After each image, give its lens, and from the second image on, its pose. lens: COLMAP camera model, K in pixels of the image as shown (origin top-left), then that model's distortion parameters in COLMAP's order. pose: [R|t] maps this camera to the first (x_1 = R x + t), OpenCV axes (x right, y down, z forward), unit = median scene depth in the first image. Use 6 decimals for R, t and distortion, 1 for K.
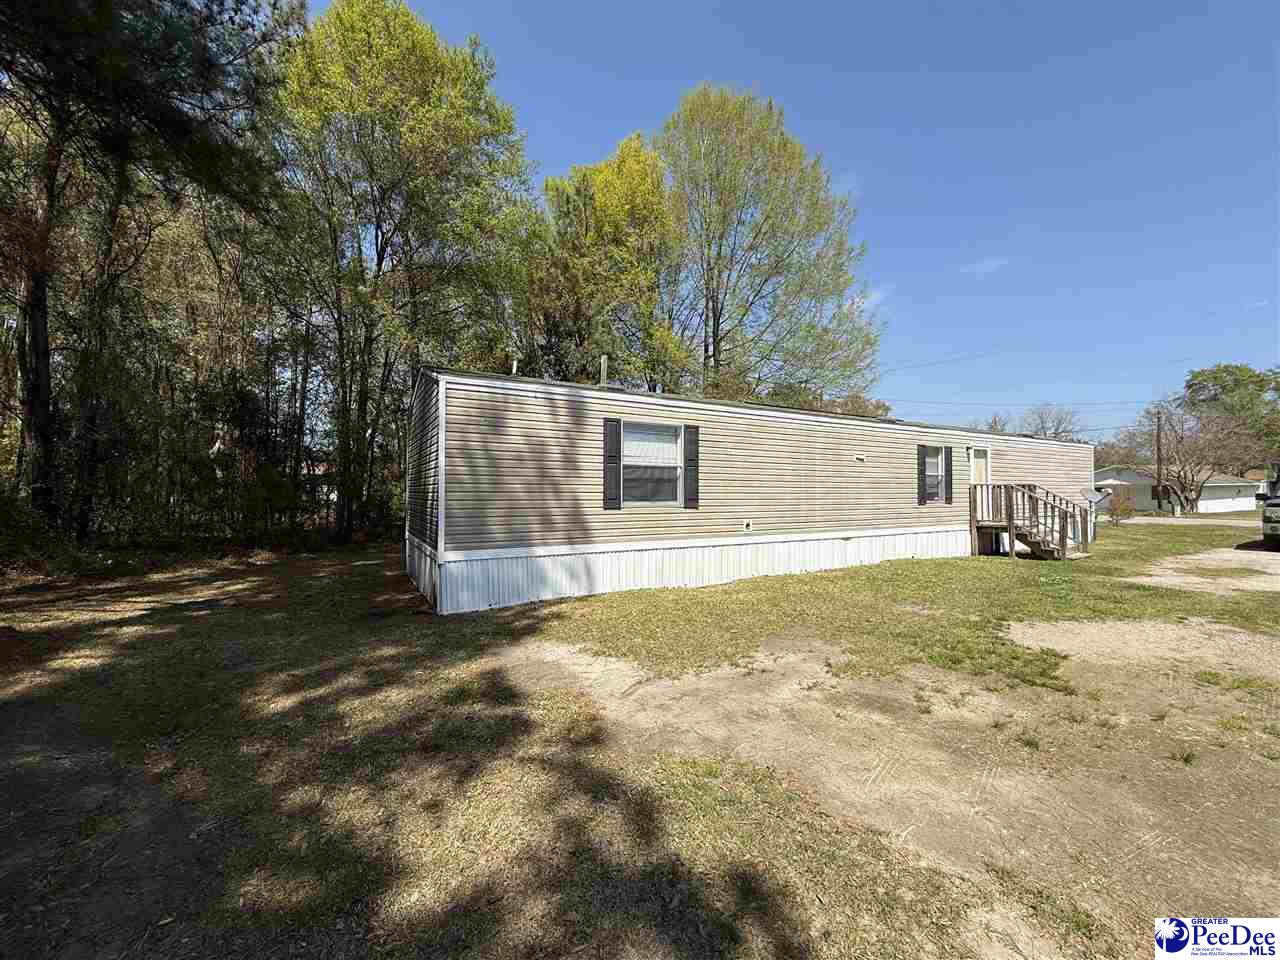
lens RADIAL K [[510.2, 0, 639.2], [0, 510.2, 473.4], [0, 0, 1]] dist [-0.000118, 0.000355]
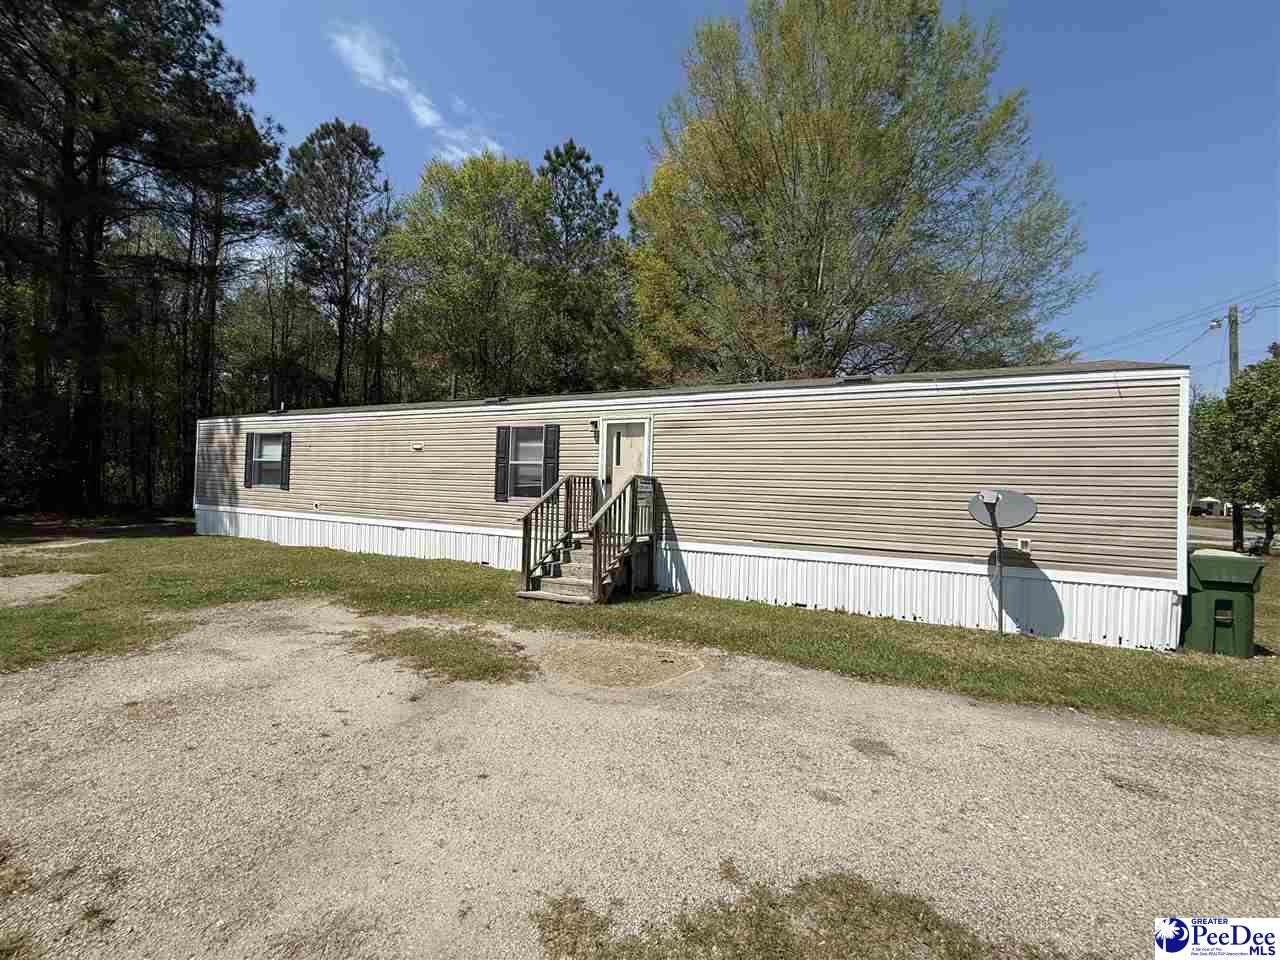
lens RADIAL K [[510.2, 0, 637.4], [0, 510.2, 480.6], [0, 0, 1]] dist [-0.000118, 0.000355]
pose [[0.577089, -0.003985, -0.816672, 1.865977], [-0.008388, 0.999906, -0.010807, 0.050508], [0.816638, 0.013086, 0.577001, 0.994936]]
